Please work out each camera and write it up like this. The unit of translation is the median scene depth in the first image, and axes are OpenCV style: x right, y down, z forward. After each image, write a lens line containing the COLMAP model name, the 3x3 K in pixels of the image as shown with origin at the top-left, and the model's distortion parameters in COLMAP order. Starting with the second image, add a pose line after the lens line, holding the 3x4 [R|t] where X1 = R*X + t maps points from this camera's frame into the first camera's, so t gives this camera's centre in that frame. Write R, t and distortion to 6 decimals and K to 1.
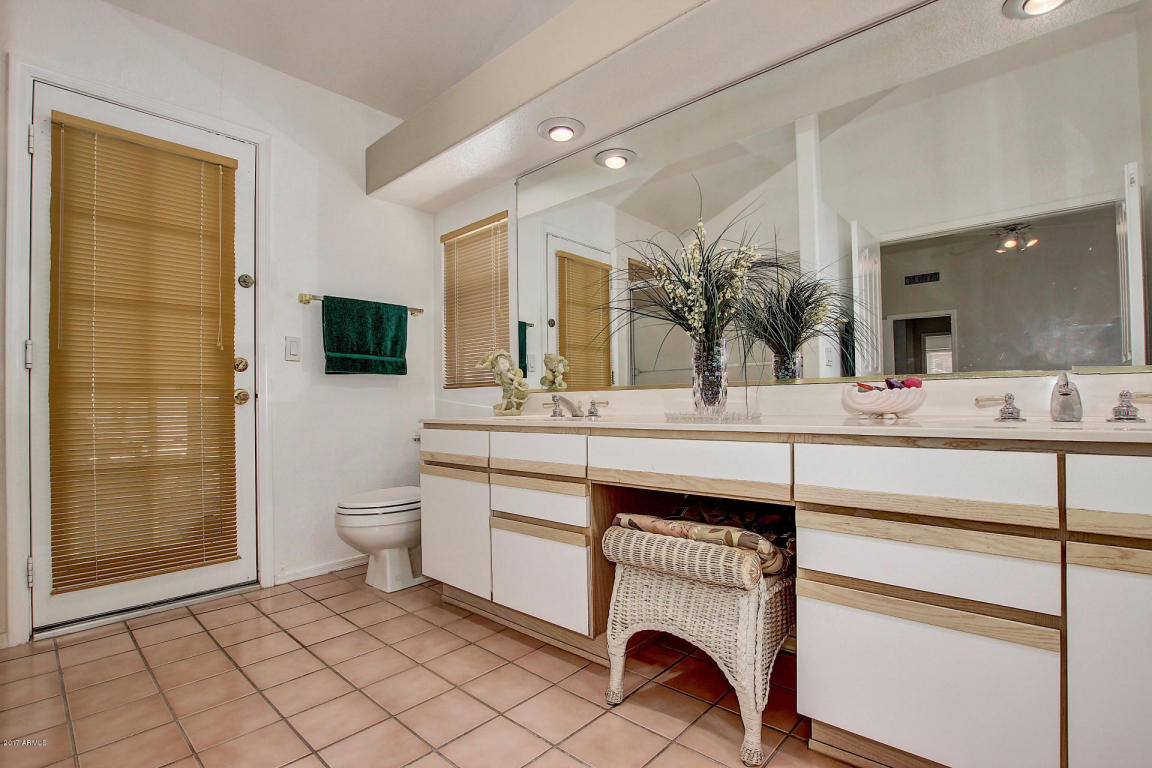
lens RADIAL K [[538.4, 0, 575.8], [0, 538.4, 394.7], [0, 0, 1]] dist [-0.022728, -0.000942]
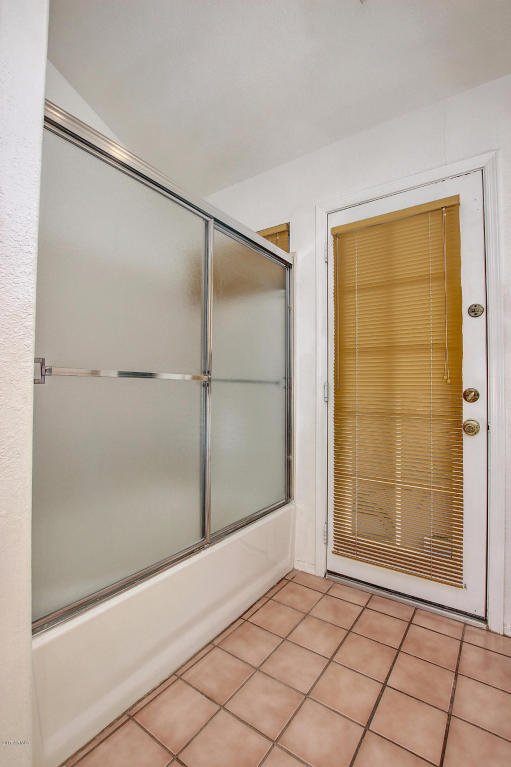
lens RADIAL K [[358.5, 0, 254.7], [0, 358.5, 381.9], [0, 0, 1]] dist [-0.022728, -0.000942]
pose [[0.132466, -0.007318, -0.991160, -0.020669], [0.002922, 0.999971, -0.006993, -0.079371], [0.991183, -0.001970, 0.132484, 0.519833]]
